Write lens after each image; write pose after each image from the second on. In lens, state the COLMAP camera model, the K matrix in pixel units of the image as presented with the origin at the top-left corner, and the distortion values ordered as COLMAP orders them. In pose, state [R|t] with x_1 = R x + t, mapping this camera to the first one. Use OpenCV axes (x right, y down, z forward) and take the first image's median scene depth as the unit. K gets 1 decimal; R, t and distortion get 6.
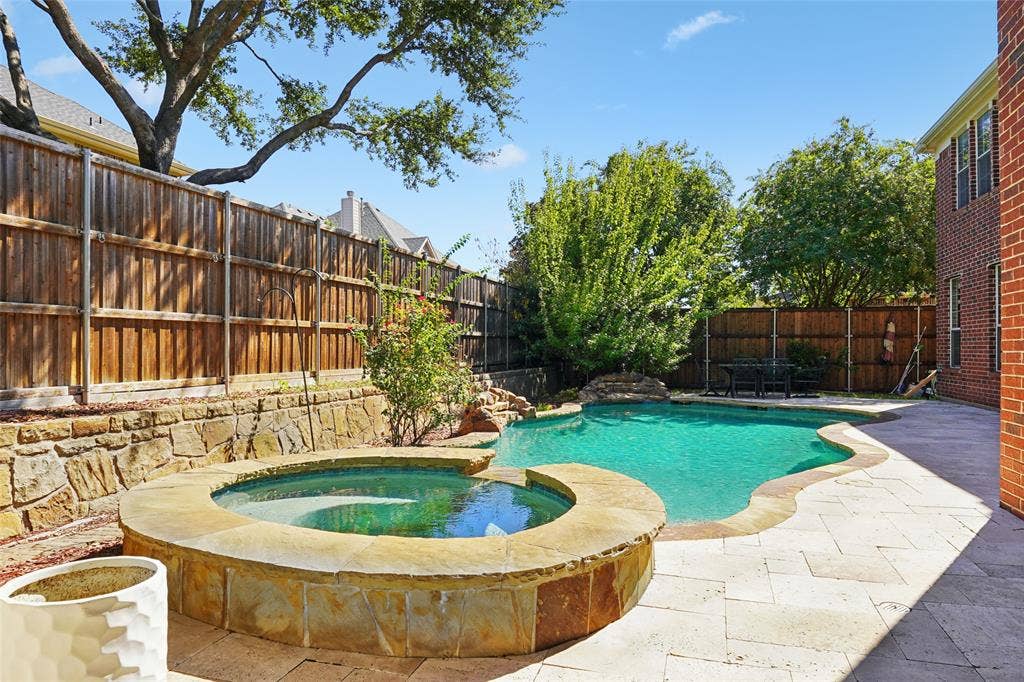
lens RADIAL K [[630.6, 0, 512.2], [0, 630.6, 344.8], [0, 0, 1]] dist [-0.005738, -0.002592]
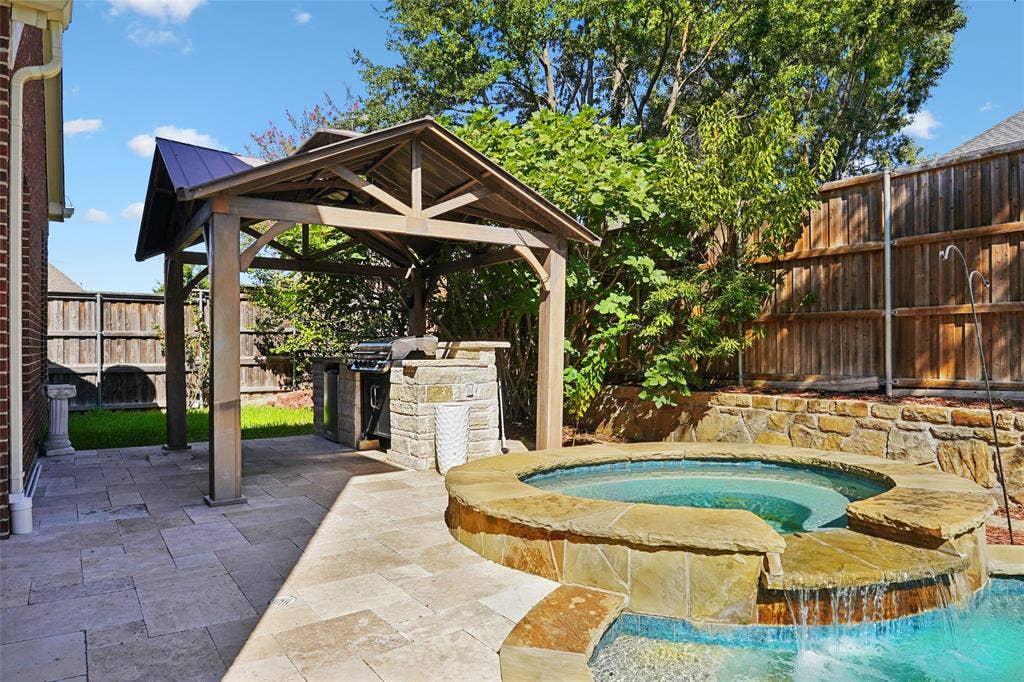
lens RADIAL K [[630.6, 0, 511.2], [0, 630.6, 345.0], [0, 0, 1]] dist [-0.005738, -0.002592]
pose [[-0.606075, -0.000271, -0.795408, 0.686493], [0.012450, 0.999874, -0.009827, 0.008225], [0.795310, -0.015859, -0.605995, 1.099391]]
